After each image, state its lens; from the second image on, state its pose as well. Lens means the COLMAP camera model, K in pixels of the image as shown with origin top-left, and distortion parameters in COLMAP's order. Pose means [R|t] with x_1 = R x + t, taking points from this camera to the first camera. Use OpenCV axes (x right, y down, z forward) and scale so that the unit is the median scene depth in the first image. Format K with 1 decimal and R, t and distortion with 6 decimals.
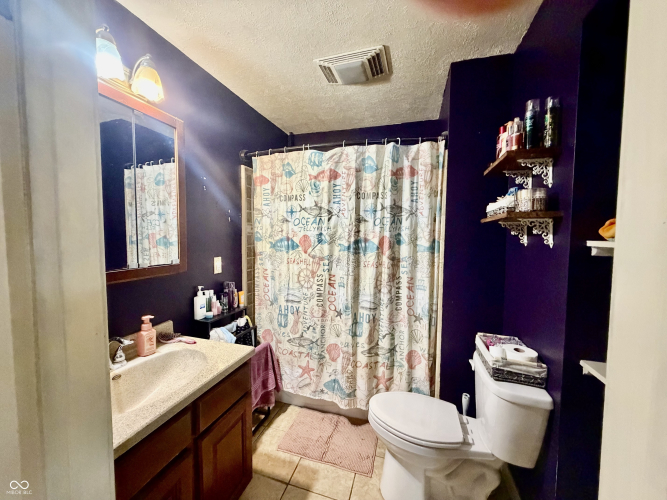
lens RADIAL K [[266.2, 0, 332.5], [0, 266.2, 247.9], [0, 0, 1]] dist [-0.000263, 0.000484]
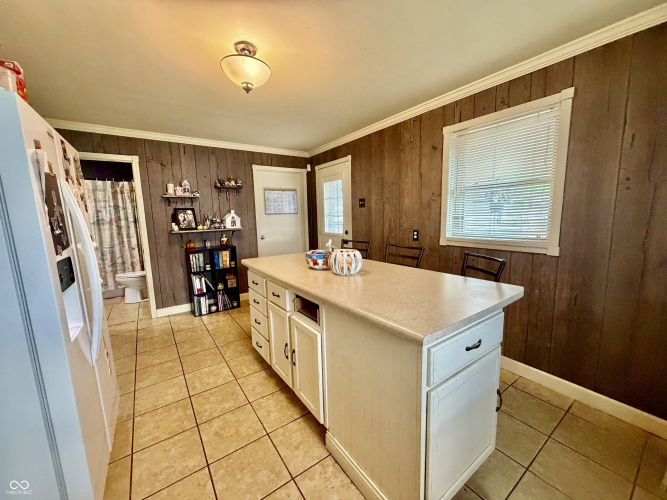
lens RADIAL K [[266.2, 0, 333.8], [0, 266.2, 250.3], [0, 0, 1]] dist [-0.000263, 0.000484]
pose [[0.603307, -0.131791, 0.786544, -0.551695], [0.077582, 0.991272, 0.106587, 0.152927], [-0.793727, -0.003283, 0.608266, -2.156862]]
